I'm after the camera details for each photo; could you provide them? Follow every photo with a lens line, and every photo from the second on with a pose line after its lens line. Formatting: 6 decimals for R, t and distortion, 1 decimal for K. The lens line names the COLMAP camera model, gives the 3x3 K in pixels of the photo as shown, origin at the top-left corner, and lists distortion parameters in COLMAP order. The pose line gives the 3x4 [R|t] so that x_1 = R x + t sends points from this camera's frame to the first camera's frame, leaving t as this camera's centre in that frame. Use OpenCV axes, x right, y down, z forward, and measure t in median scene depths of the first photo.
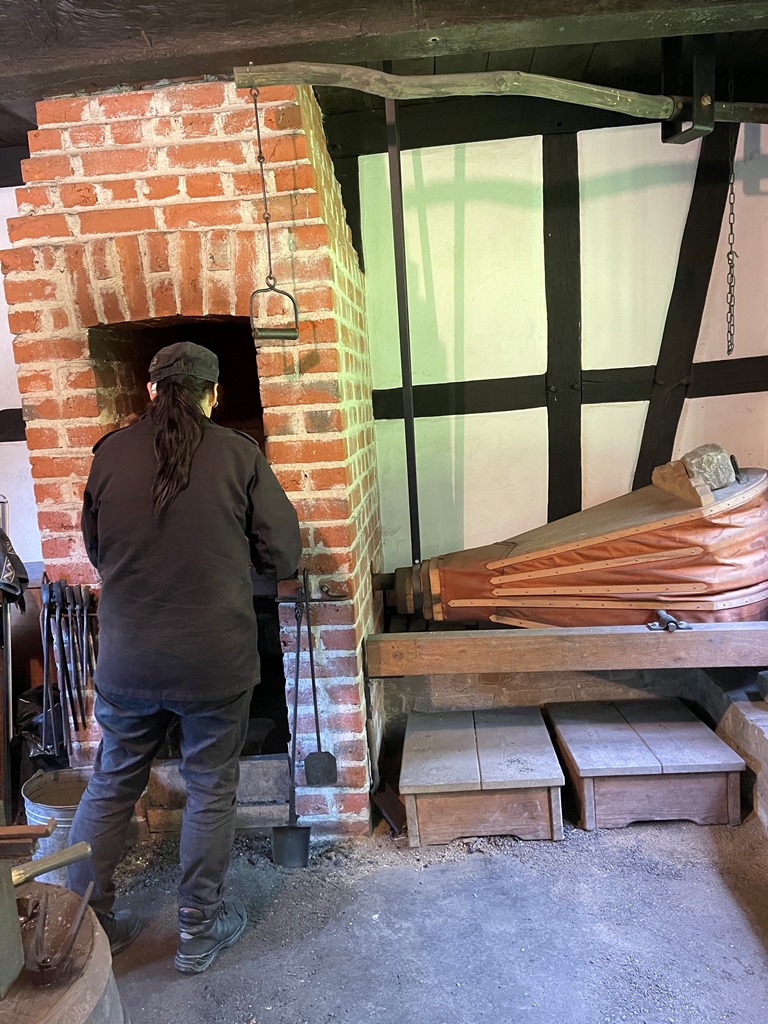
lens RADIAL K [[775.4, 0, 379.1], [0, 775.4, 510.6], [0, 0, 1]] dist [0.066627, -0.072538]
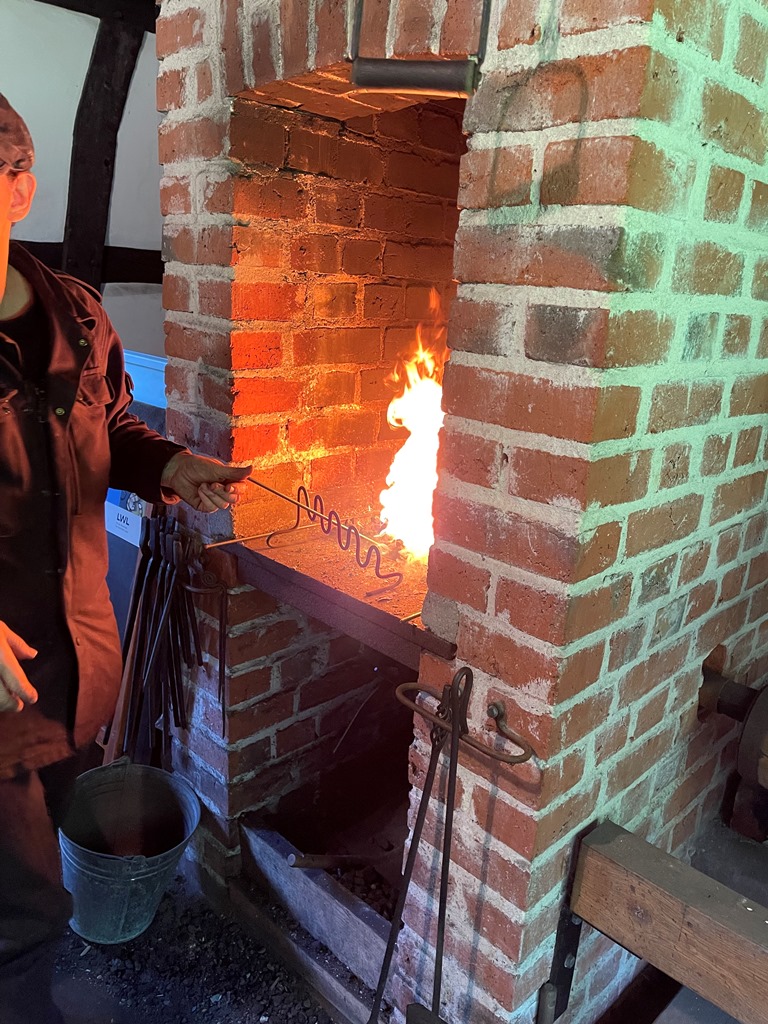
lens RADIAL K [[779.7, 0, 384.6], [0, 779.7, 514.4], [0, 0, 1]] dist [0.056246, -0.064310]
pose [[0.754728, 0.292505, -0.587219, 0.118629], [-0.208216, 0.955623, 0.208403, -0.091140], [0.622119, -0.035019, 0.782139, 0.622480]]
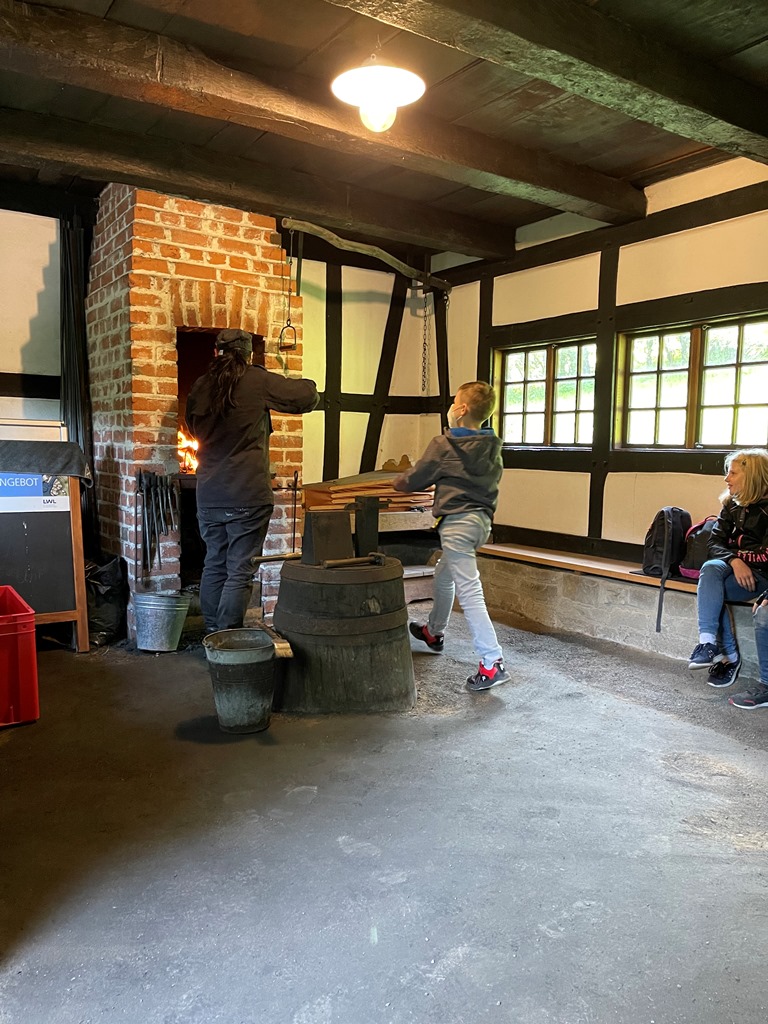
lens RADIAL K [[776.5, 0, 391.0], [0, 776.5, 511.2], [0, 0, 1]] dist [0.077909, -0.114278]
pose [[0.769235, 0.021872, 0.638592, -1.108312], [0.029309, 0.997154, -0.069457, 0.311151], [-0.638294, 0.072145, 0.766405, -0.611709]]
